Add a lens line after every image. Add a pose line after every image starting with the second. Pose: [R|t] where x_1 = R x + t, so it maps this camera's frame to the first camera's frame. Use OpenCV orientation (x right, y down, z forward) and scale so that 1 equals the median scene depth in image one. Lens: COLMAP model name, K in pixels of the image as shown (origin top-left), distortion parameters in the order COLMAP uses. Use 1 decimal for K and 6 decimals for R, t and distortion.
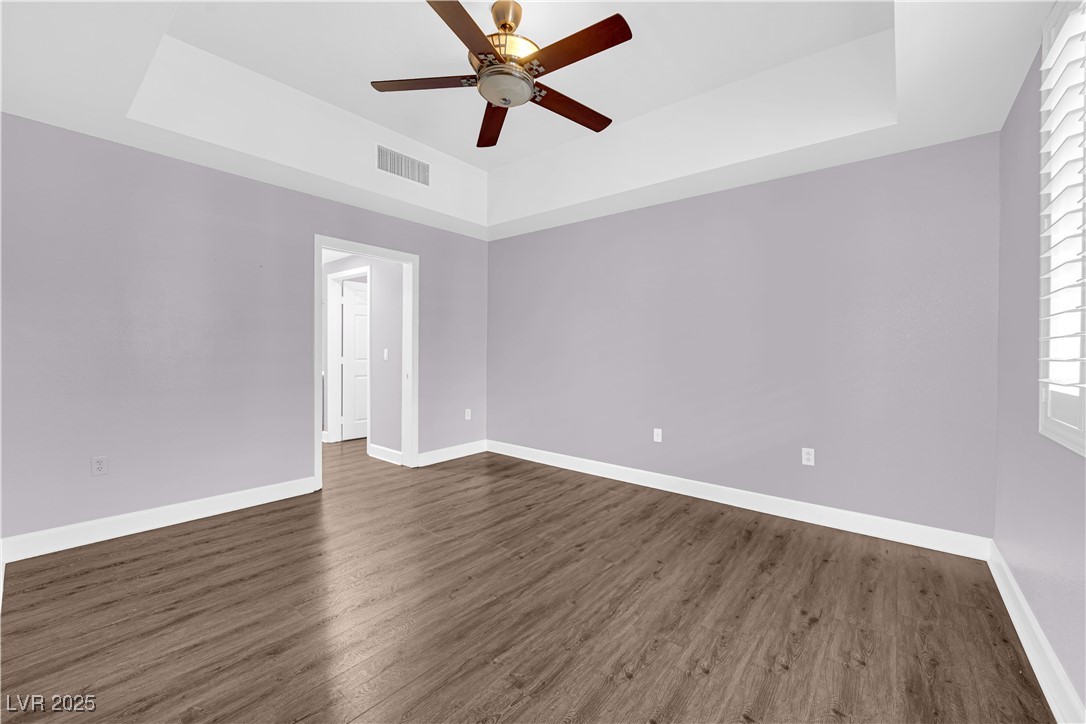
lens RADIAL K [[442.1, 0, 546.7], [0, 442.1, 355.7], [0, 0, 1]] dist [-0.003509, -0.009053]
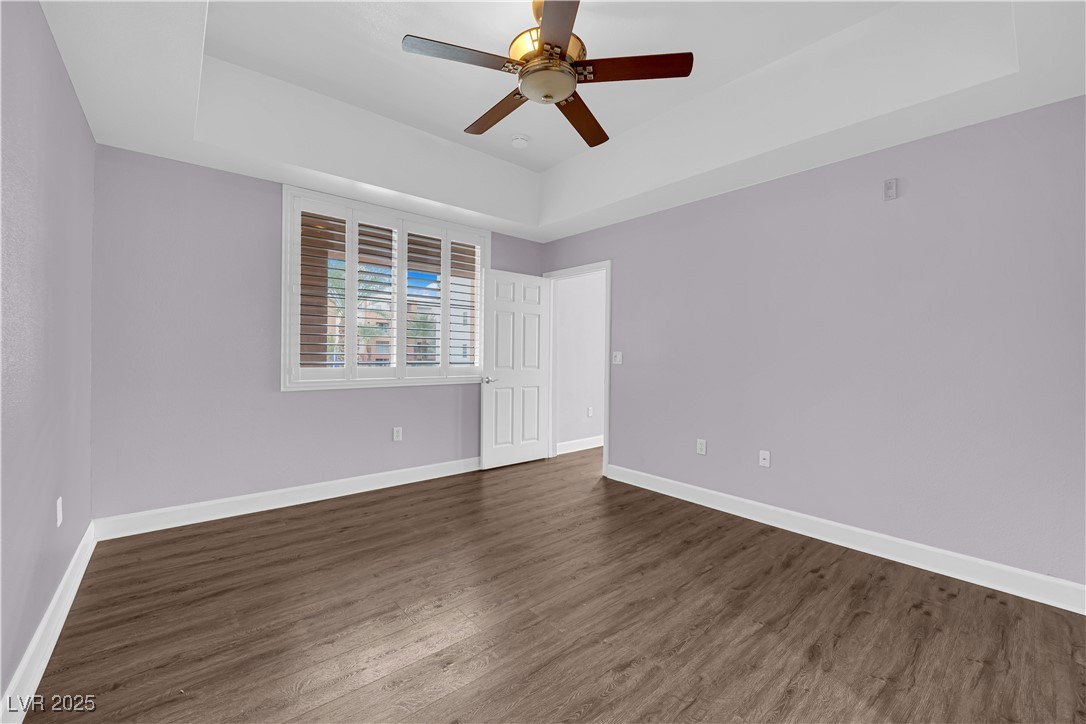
lens RADIAL K [[442.1, 0, 546.7], [0, 442.1, 355.7], [0, 0, 1]] dist [-0.003509, -0.009053]
pose [[-0.984931, -0.021527, 0.171602, -0.248100], [-0.018689, 0.999661, 0.018133, -0.026127], [-0.171934, 0.014653, -0.985000, 1.799016]]
